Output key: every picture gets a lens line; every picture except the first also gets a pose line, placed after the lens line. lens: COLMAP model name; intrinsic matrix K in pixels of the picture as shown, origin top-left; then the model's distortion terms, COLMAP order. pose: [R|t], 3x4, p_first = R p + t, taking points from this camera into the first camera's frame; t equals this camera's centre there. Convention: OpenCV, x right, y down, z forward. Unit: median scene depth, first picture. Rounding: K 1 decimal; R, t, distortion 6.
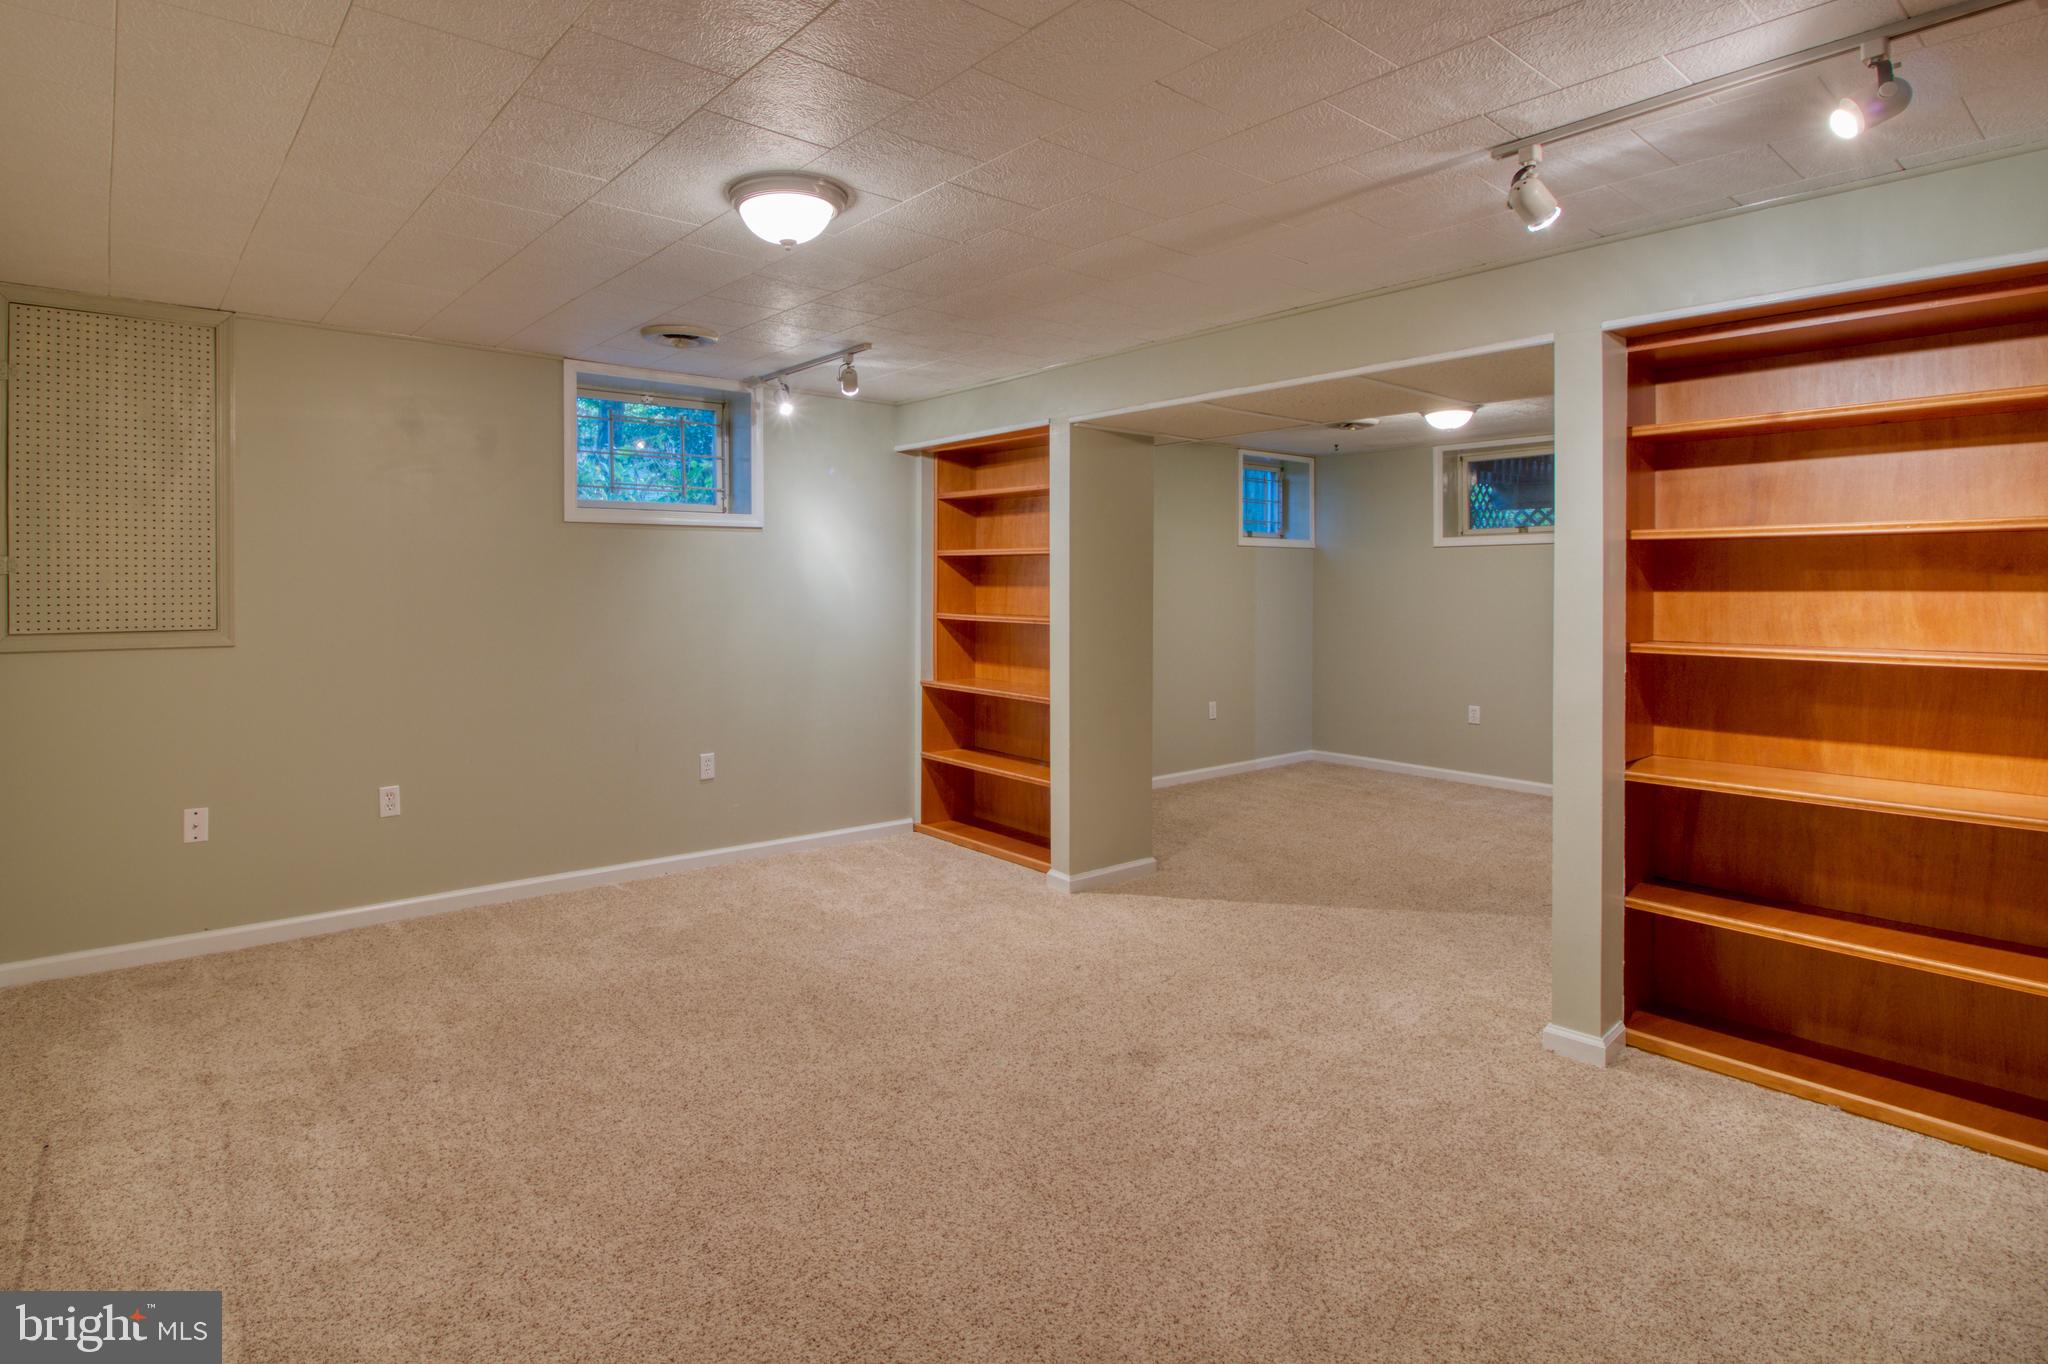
lens RADIAL K [[1197.4, 0, 1020.6], [0, 1197.4, 546.2], [0, 0, 1]] dist [0.000597, -0.036042]
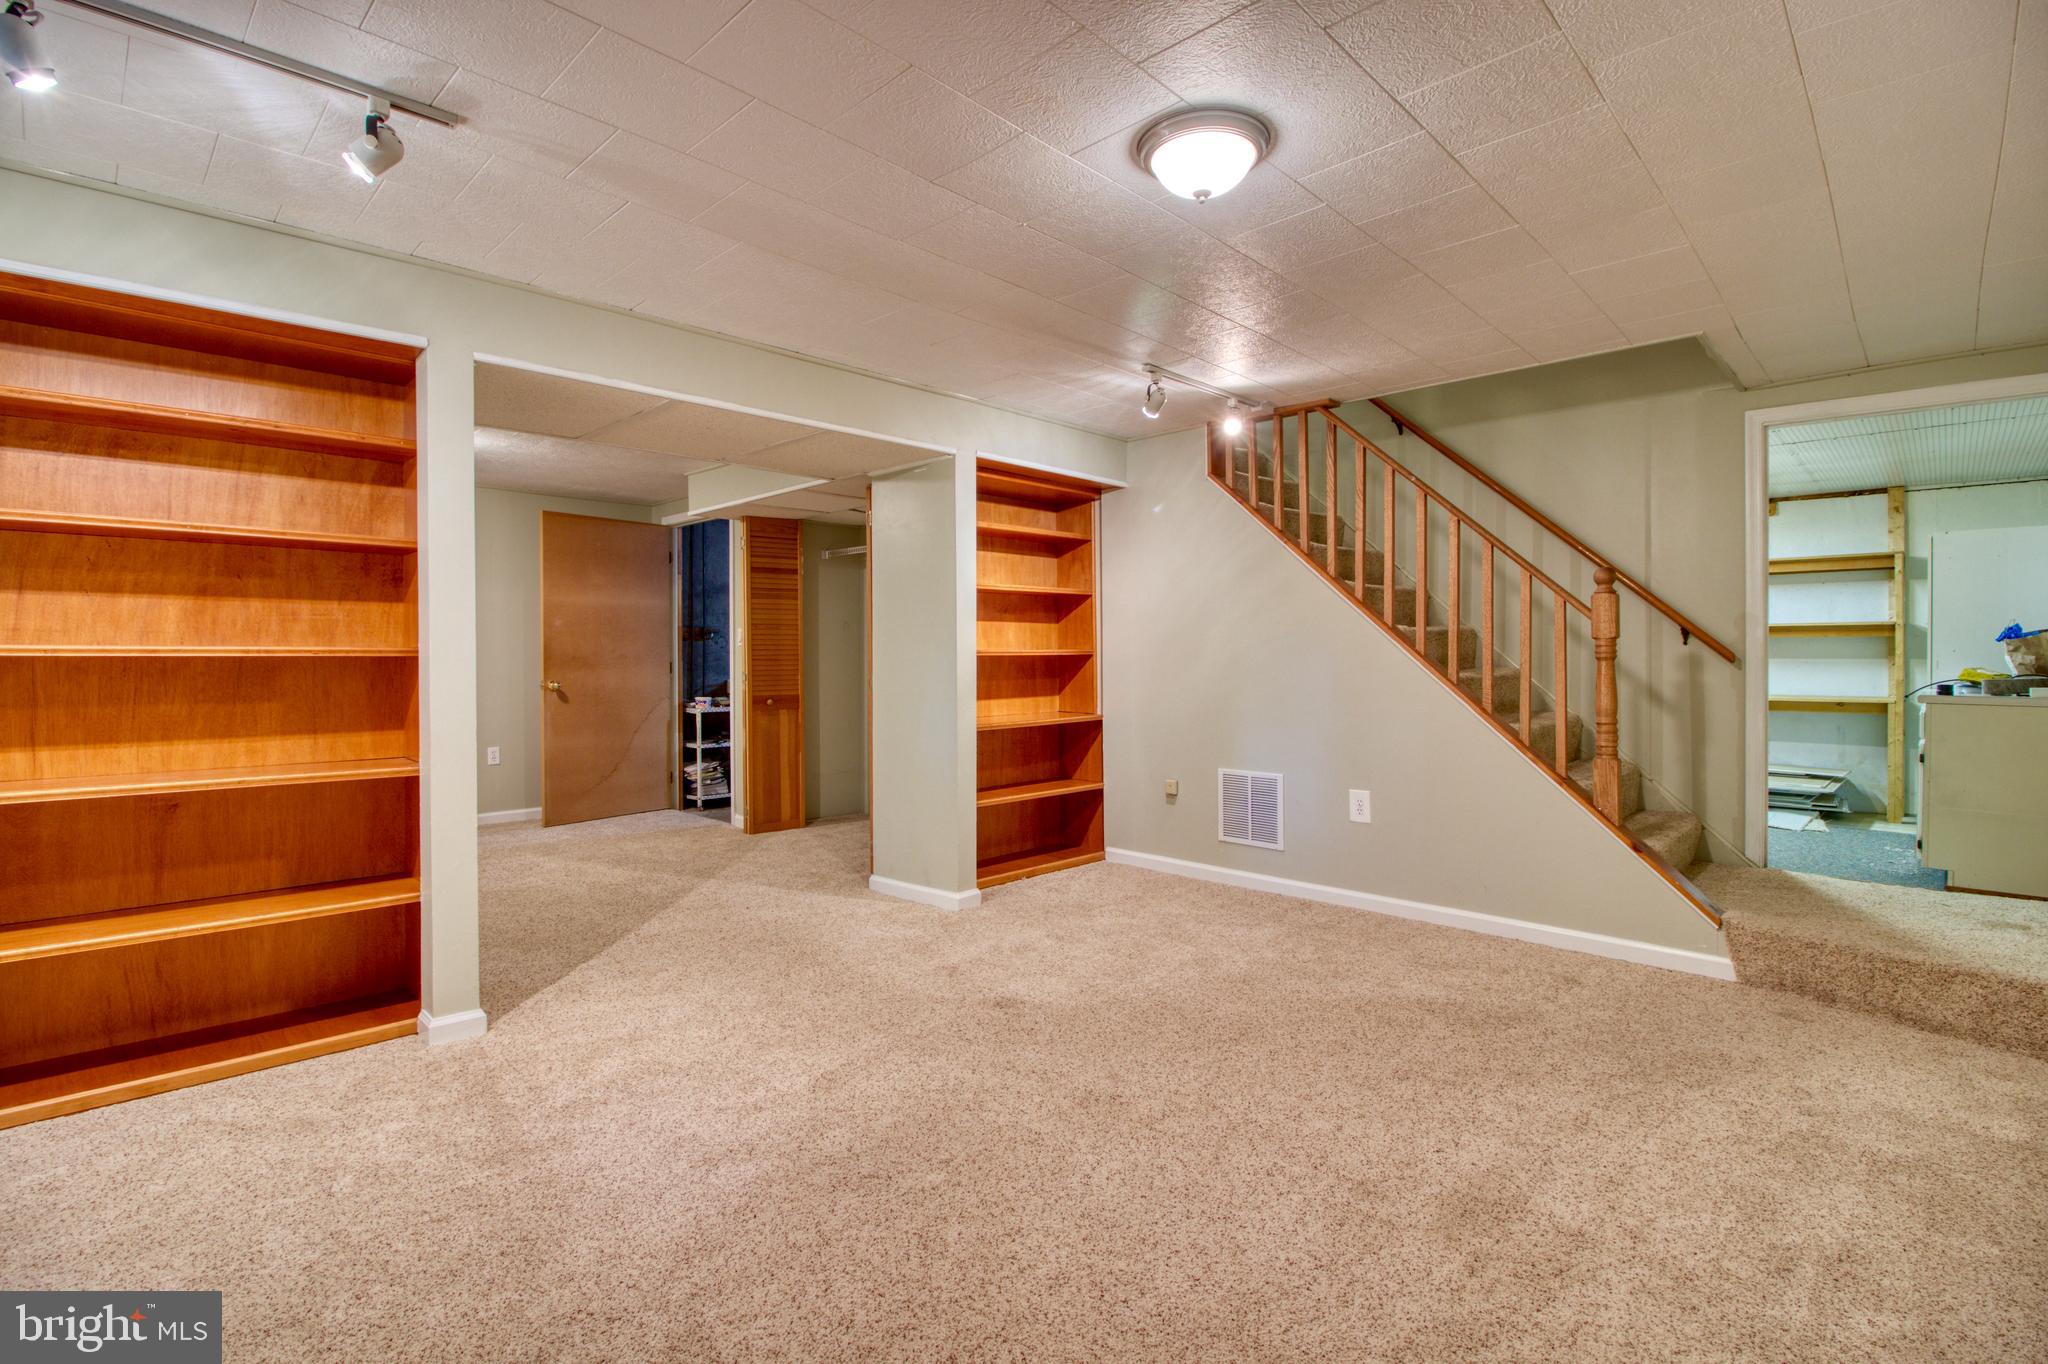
lens RADIAL K [[946.1, 0, 1022.8], [0, 946.1, 664.7], [0, 0, 1]] dist [0.000387, -0.013346]
pose [[-0.142302, -0.016787, 0.989681, -0.803796], [-0.023494, 0.999632, 0.013578, 0.083740], [-0.989544, -0.021320, -0.142644, 1.119612]]
